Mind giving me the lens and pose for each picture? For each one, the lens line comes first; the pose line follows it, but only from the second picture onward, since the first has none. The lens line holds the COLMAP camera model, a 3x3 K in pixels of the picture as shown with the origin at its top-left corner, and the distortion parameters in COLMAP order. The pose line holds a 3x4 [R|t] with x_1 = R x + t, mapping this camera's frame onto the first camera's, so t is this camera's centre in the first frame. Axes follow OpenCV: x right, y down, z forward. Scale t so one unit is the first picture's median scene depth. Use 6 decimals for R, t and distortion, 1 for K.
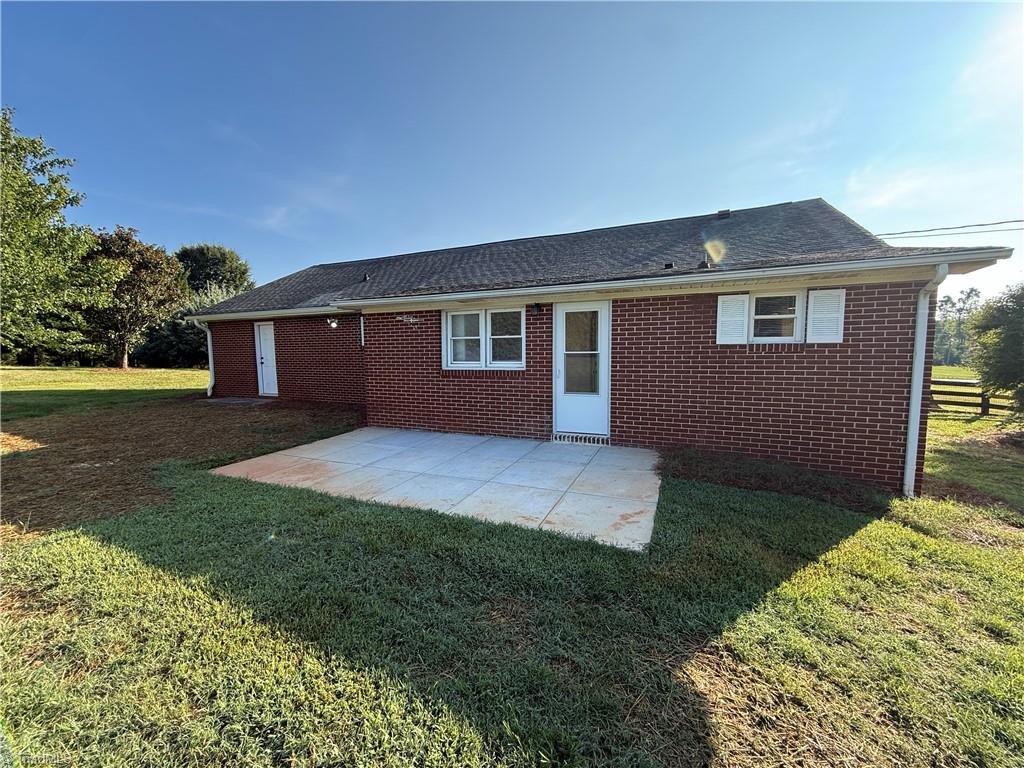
lens RADIAL K [[411.7, 0, 508.5], [0, 411.7, 385.1], [0, 0, 1]] dist [0.000386, 0.000822]
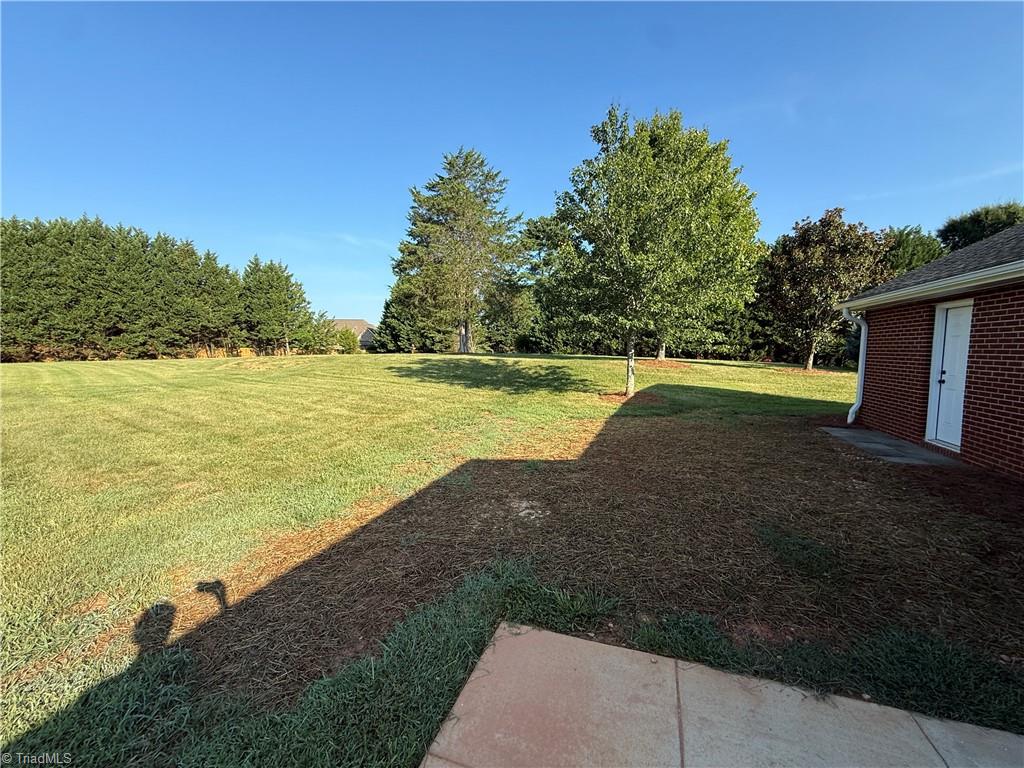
lens RADIAL K [[411.7, 0, 507.6], [0, 411.7, 381.6], [0, 0, 1]] dist [0.000386, 0.000822]
pose [[0.080356, 0.092711, -0.992445, -0.082445], [-0.091223, 0.992171, 0.085299, -0.032000], [0.992583, 0.083680, 0.088184, 0.272544]]
